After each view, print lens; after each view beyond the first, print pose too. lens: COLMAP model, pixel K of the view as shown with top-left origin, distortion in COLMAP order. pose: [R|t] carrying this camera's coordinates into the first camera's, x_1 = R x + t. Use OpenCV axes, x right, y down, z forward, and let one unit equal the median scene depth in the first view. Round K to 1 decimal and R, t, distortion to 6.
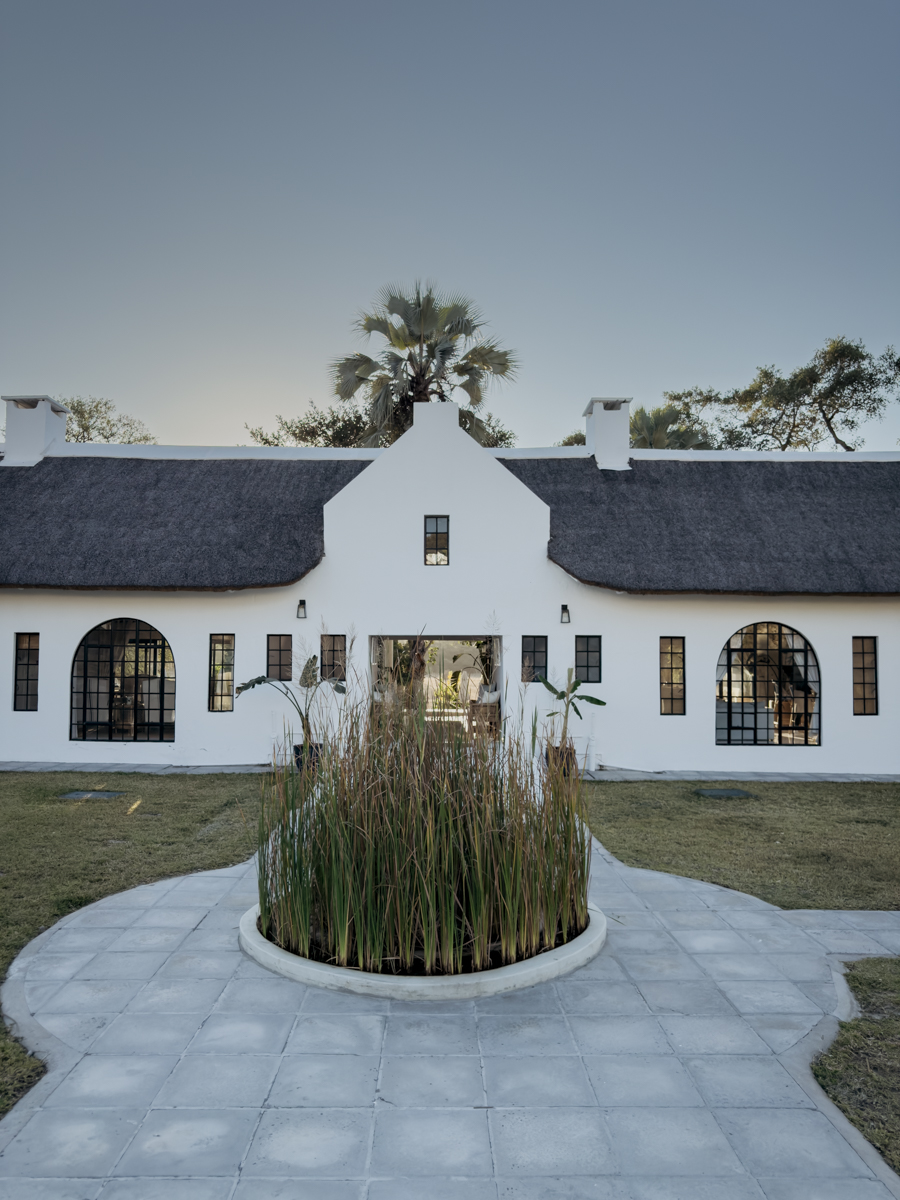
lens RADIAL K [[838.8, 0, 450.0], [0, 838.8, 600.0], [0, 0, 1]] dist [-0.002775, -0.000529]
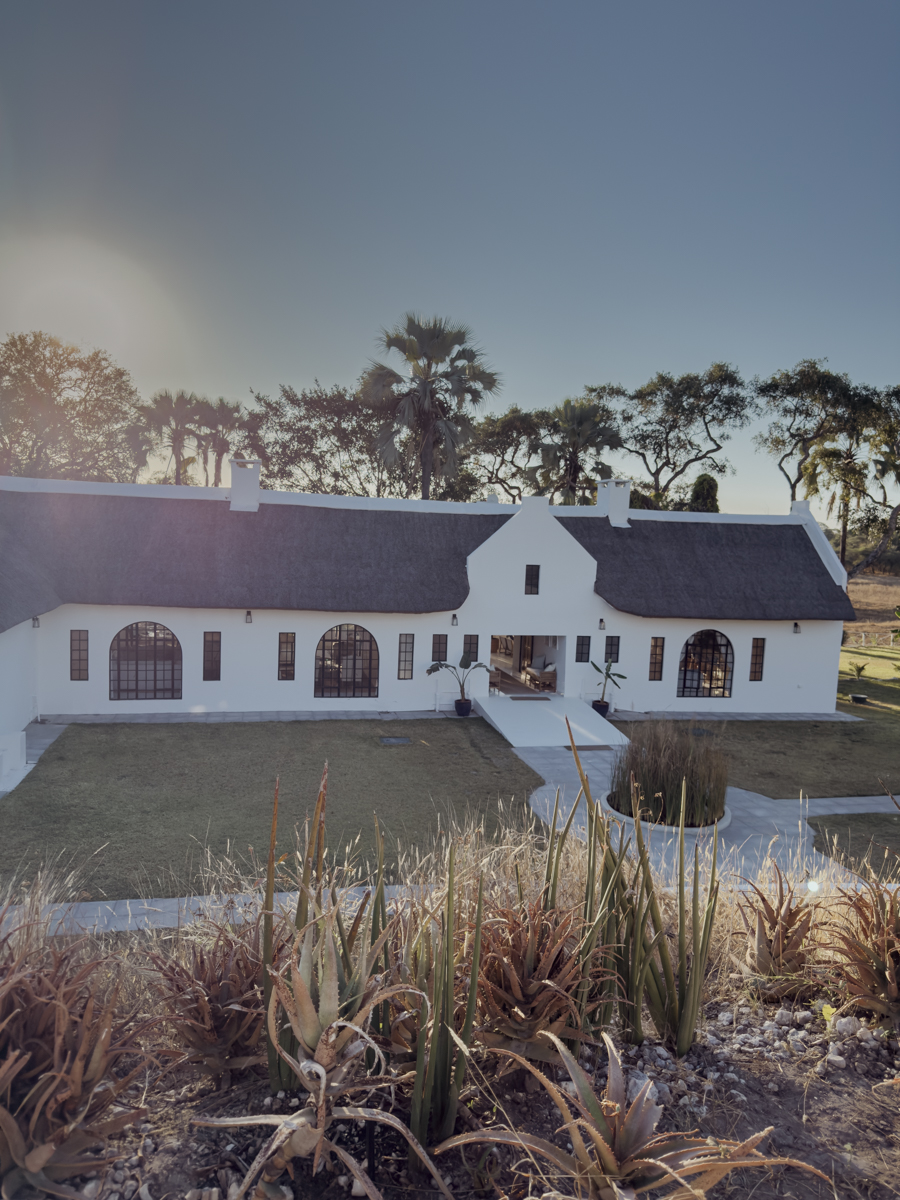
lens RADIAL K [[841.0, 0, 419.7], [0, 841.0, 601.3], [0, 0, 1]] dist [0.097569, 0.000130]
pose [[0.979613, 0.011873, 0.200544, -0.586154], [-0.046410, 0.984624, 0.168410, -0.308180], [-0.195460, -0.174284, 0.965101, -0.613715]]
